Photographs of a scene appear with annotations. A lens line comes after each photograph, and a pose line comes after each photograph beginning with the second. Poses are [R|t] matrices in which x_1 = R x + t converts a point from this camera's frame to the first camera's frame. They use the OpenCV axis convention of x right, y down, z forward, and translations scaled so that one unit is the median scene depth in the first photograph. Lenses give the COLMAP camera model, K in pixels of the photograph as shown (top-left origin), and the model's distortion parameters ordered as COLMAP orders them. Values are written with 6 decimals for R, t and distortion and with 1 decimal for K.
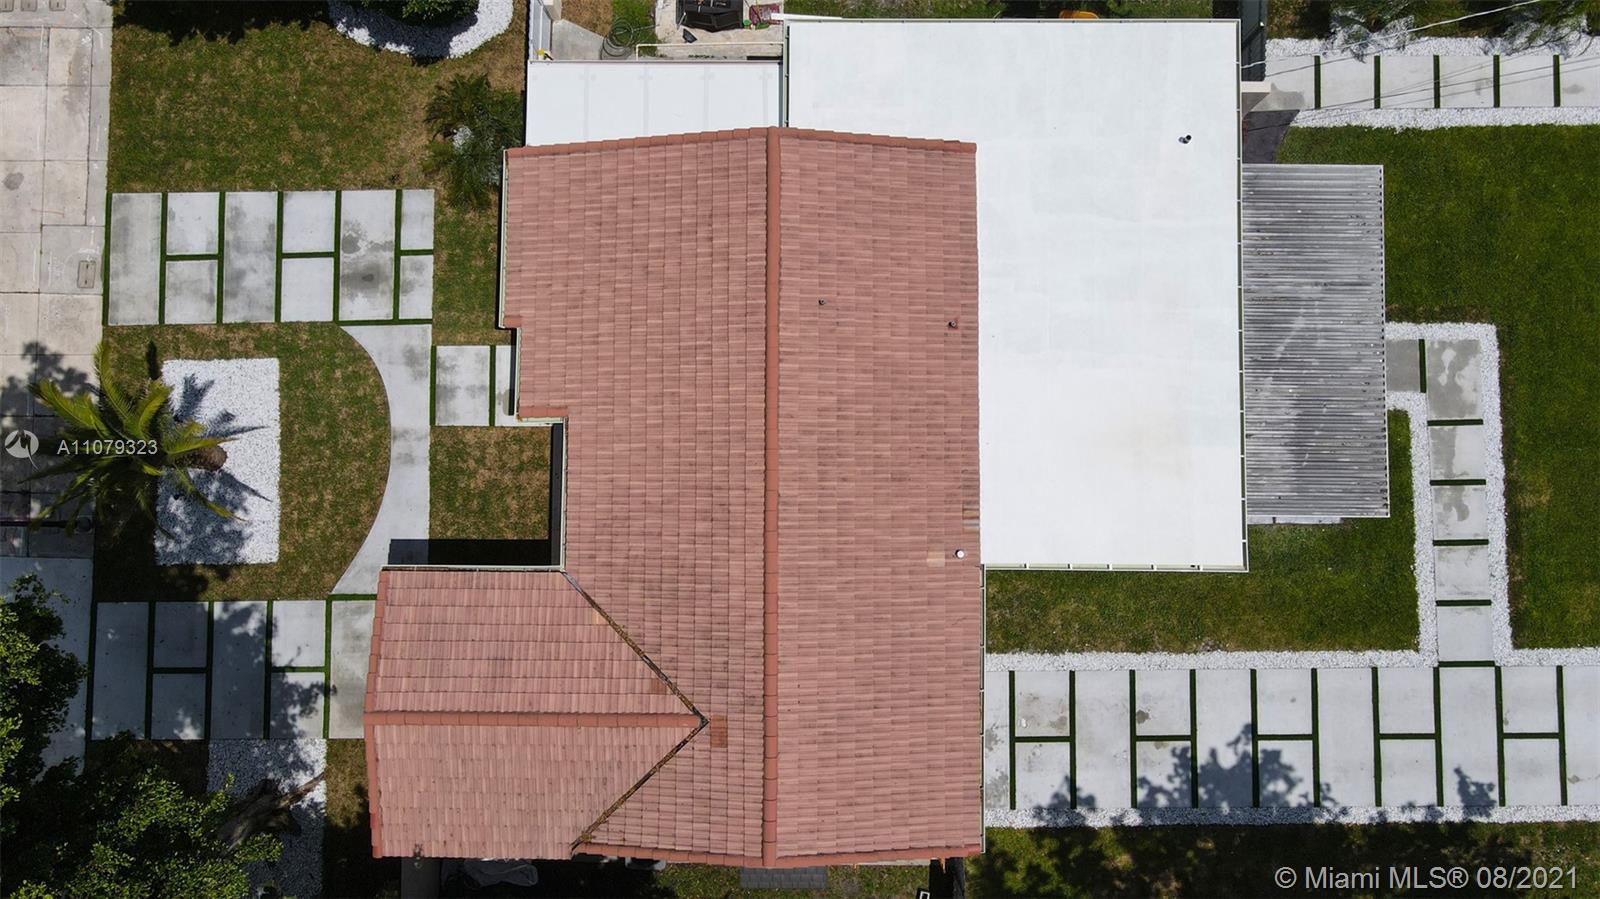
lens RADIAL K [[1198.4, 0, 805.6], [0, 1198.4, 437.7], [0, 0, 1]] dist [0.015215, -0.000430]
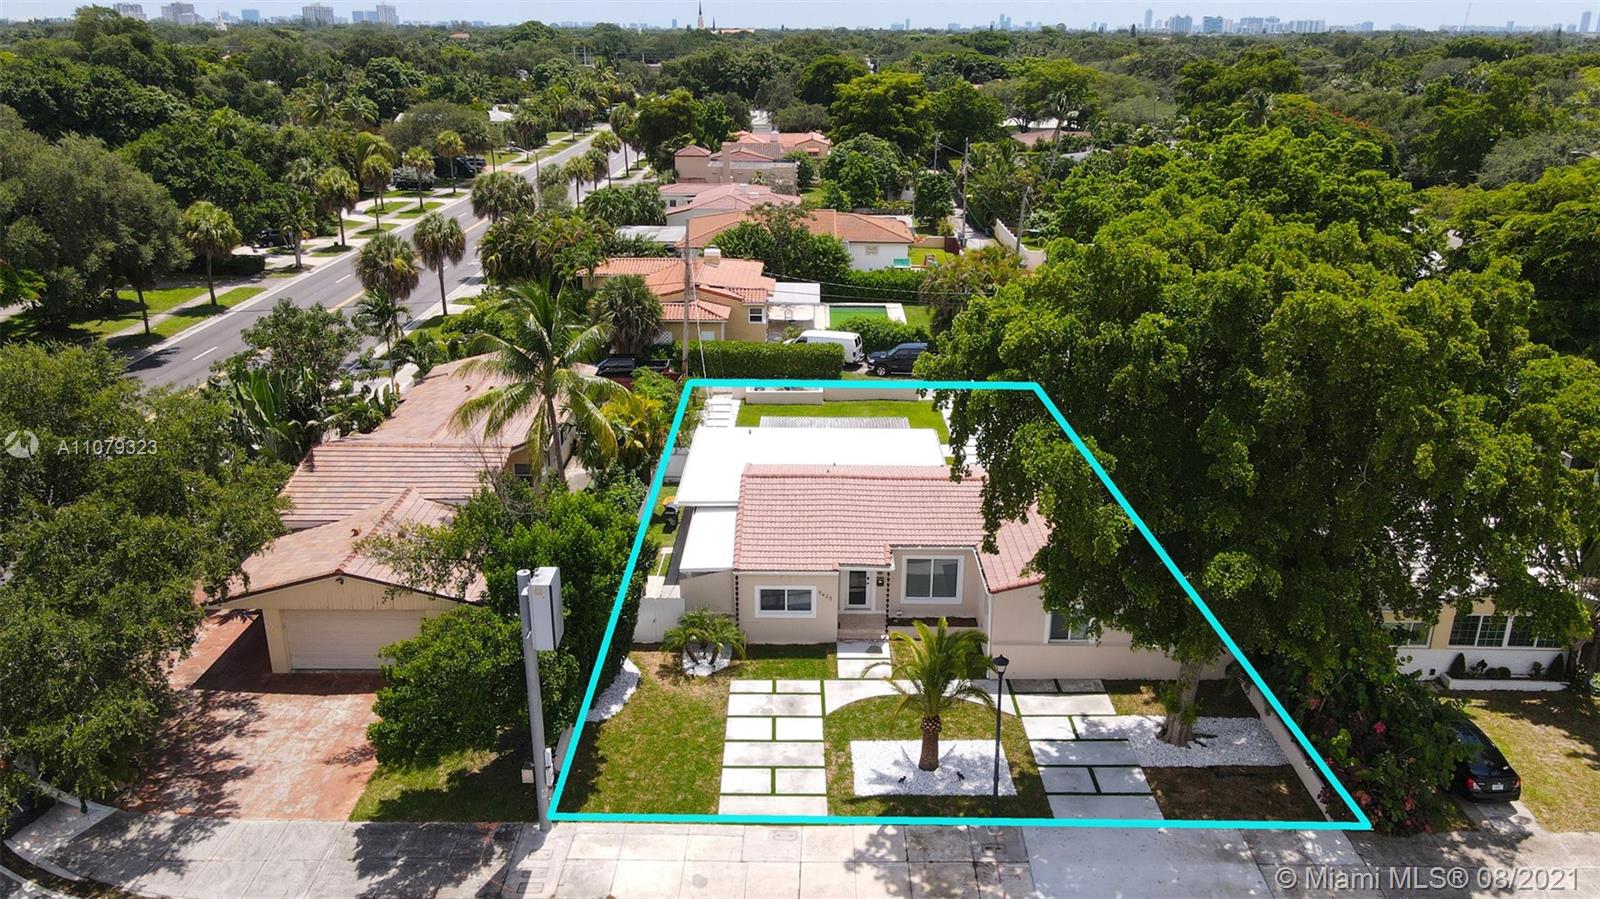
lens RADIAL K [[1198.4, 0, 805.7], [0, 1198.4, 450.3], [0, 0, 1]] dist [0.015215, -0.000430]
pose [[-0.004004, -0.314815, 0.949144, -1.647118], [0.997533, 0.065265, 0.025855, -0.176074], [-0.070085, 0.946906, 0.313777, 0.277246]]
